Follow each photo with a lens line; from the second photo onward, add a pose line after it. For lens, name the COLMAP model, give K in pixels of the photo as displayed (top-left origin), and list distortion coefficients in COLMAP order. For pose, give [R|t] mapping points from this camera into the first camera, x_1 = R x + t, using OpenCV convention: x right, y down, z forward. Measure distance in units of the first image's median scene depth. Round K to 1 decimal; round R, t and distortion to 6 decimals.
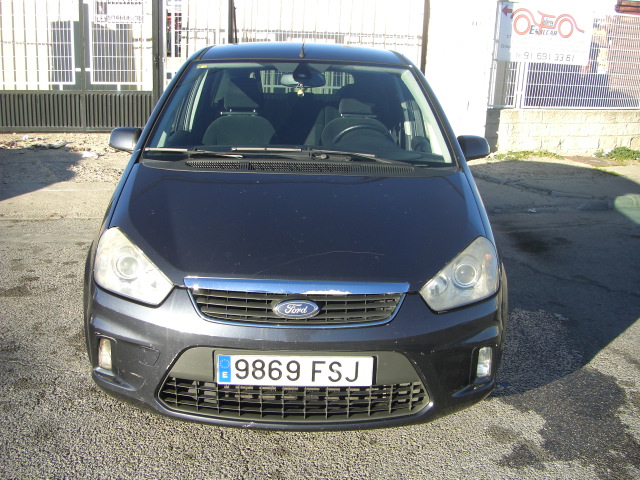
lens RADIAL K [[697.0, 0, 320.0], [0, 697.0, 240.0], [0, 0, 1]] dist [-0.160694, 0.056612]
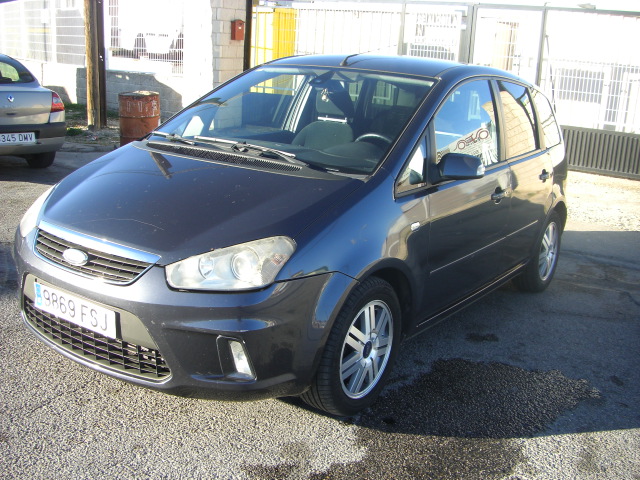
lens RADIAL K [[697.0, 0, 320.0], [0, 697.0, 240.0], [0, 0, 1]] dist [-0.160694, 0.056612]
pose [[0.819273, 0.170390, -0.547502, 0.790982], [-0.194191, 0.980854, 0.014670, -0.024291], [0.539519, 0.094301, 0.836676, 0.196154]]
